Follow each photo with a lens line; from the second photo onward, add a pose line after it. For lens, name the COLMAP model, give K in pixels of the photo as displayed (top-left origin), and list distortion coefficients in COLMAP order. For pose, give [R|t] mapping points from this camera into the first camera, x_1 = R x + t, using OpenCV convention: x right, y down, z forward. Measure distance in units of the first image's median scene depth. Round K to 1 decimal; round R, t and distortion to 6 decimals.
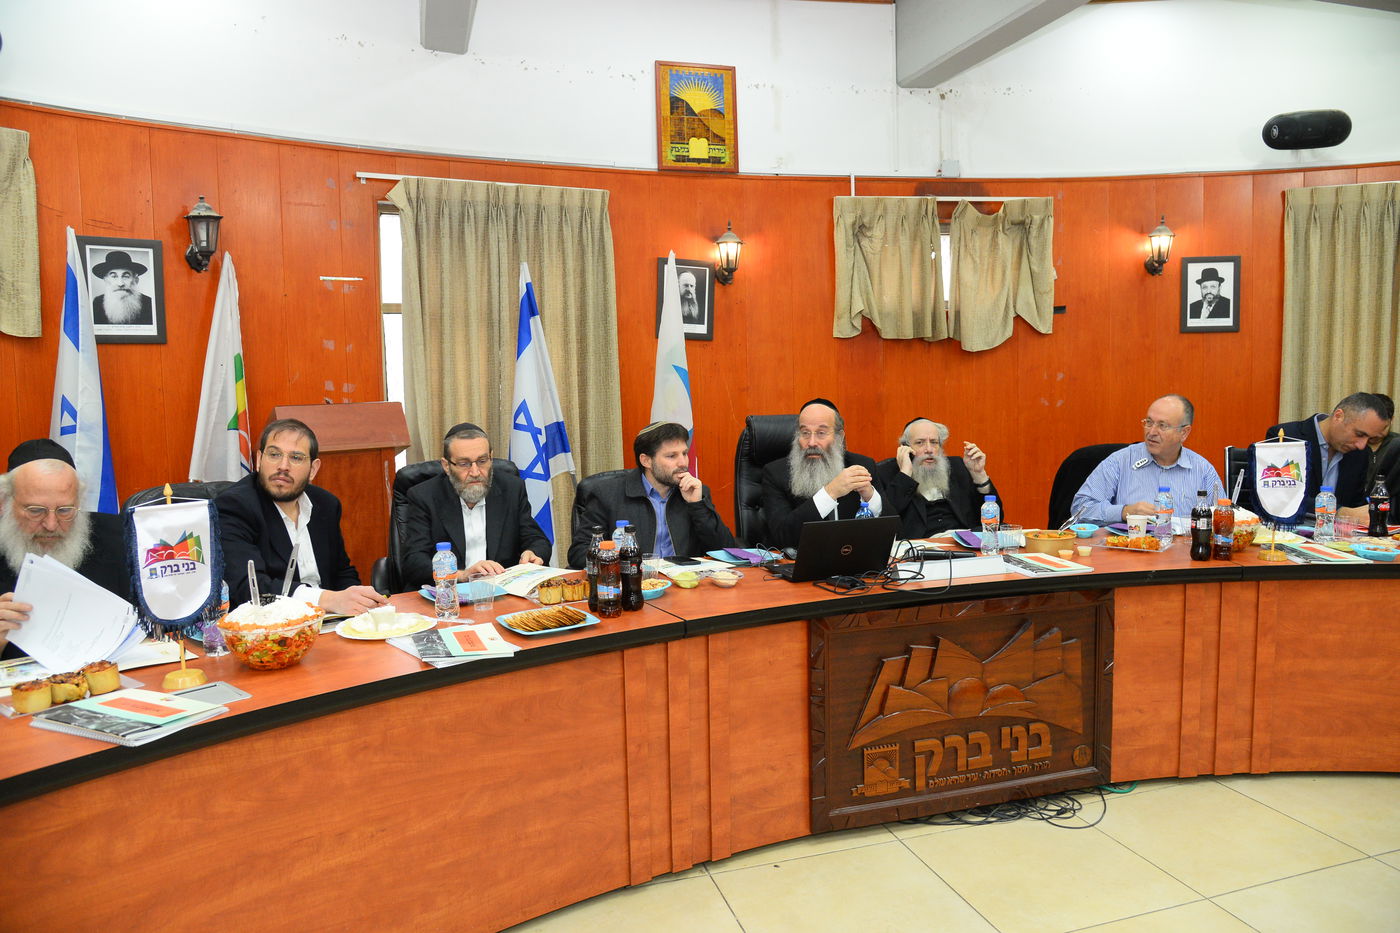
lens RADIAL K [[964.1, 0, 684.3], [0, 964.1, 443.4], [0, 0, 1]] dist [-0.126574, 0.066496]
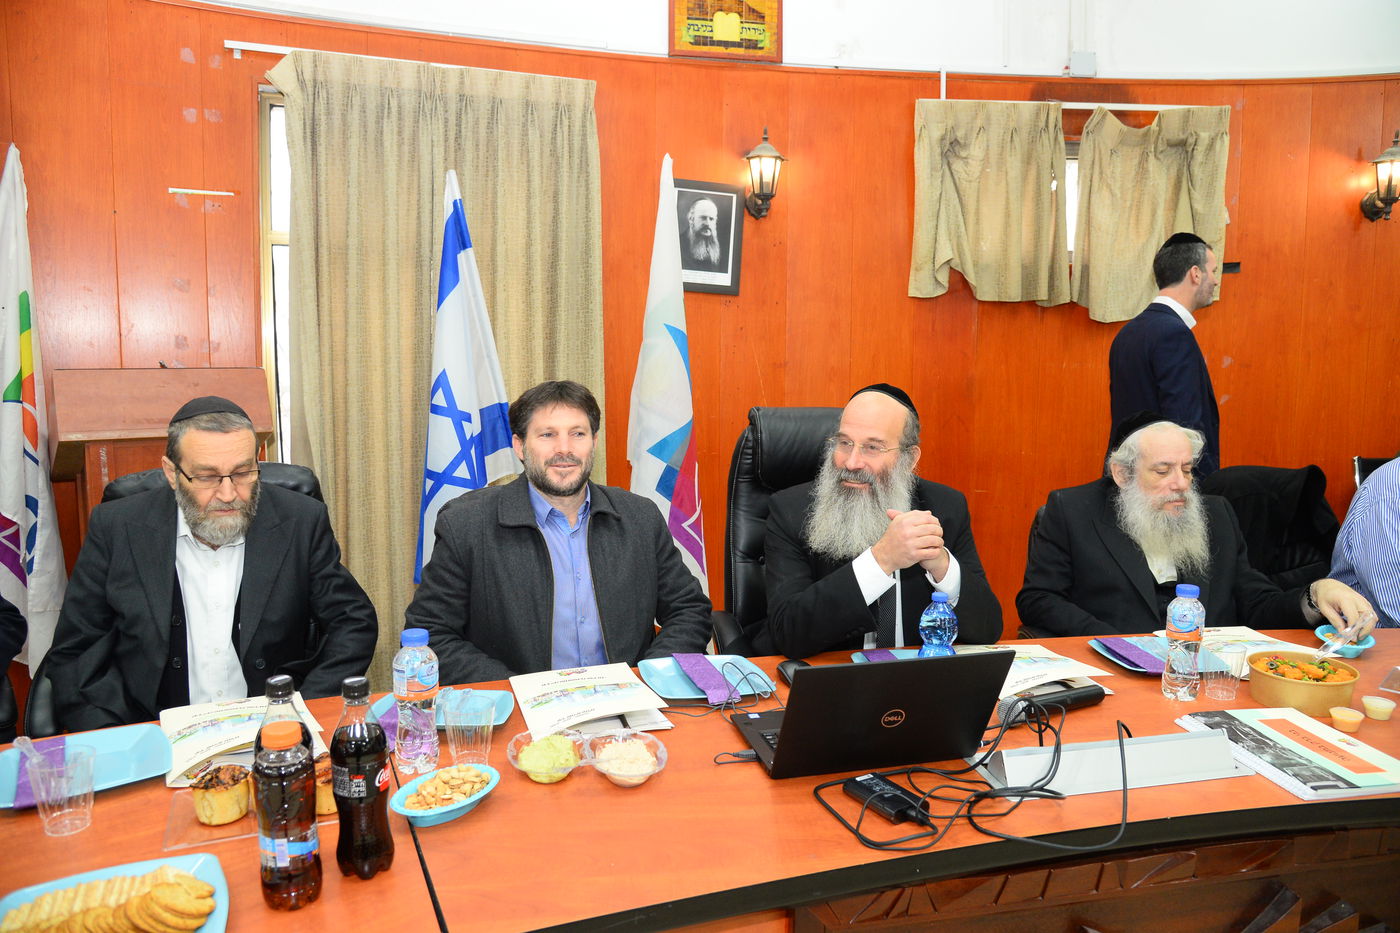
lens RADIAL K [[964.1, 0, 684.3], [0, 964.1, 443.4], [0, 0, 1]] dist [-0.126574, 0.066496]
pose [[0.995936, 0.037122, -0.082062, 0.055088], [-0.034931, 0.998998, 0.027975, -0.016100], [0.083018, -0.024994, 0.996235, 0.293938]]
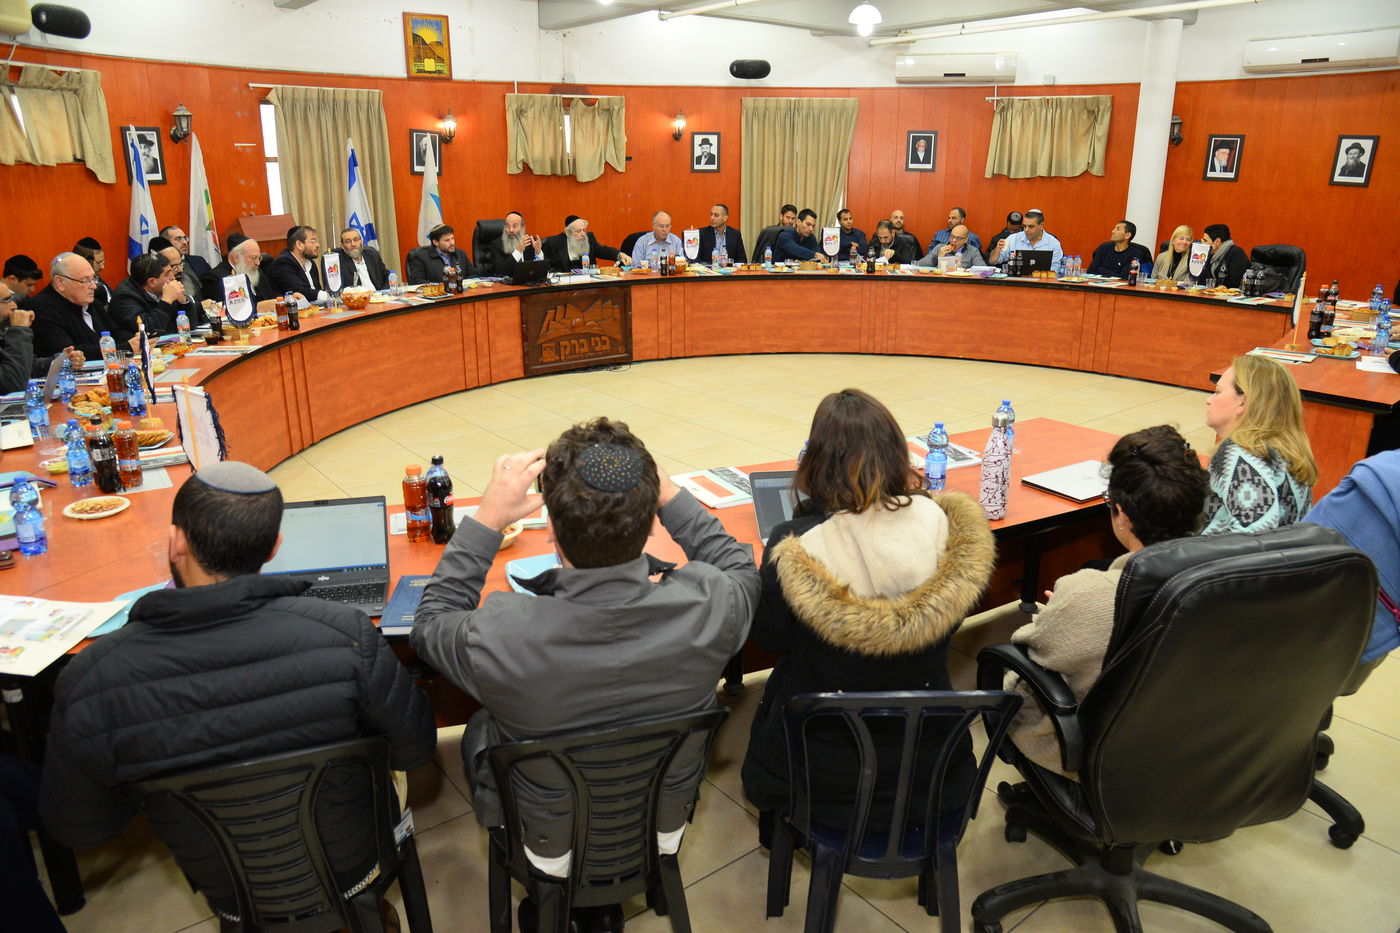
lens RADIAL K [[997.8, 0, 704.0], [0, 997.8, 455.8], [0, 0, 1]] dist [-0.092423, 0.067356]
pose [[0.925094, -0.087970, 0.369408, -0.259008], [0.004991, 0.975529, 0.219813, 0.001614], [-0.379706, -0.201504, 0.902895, -1.020658]]
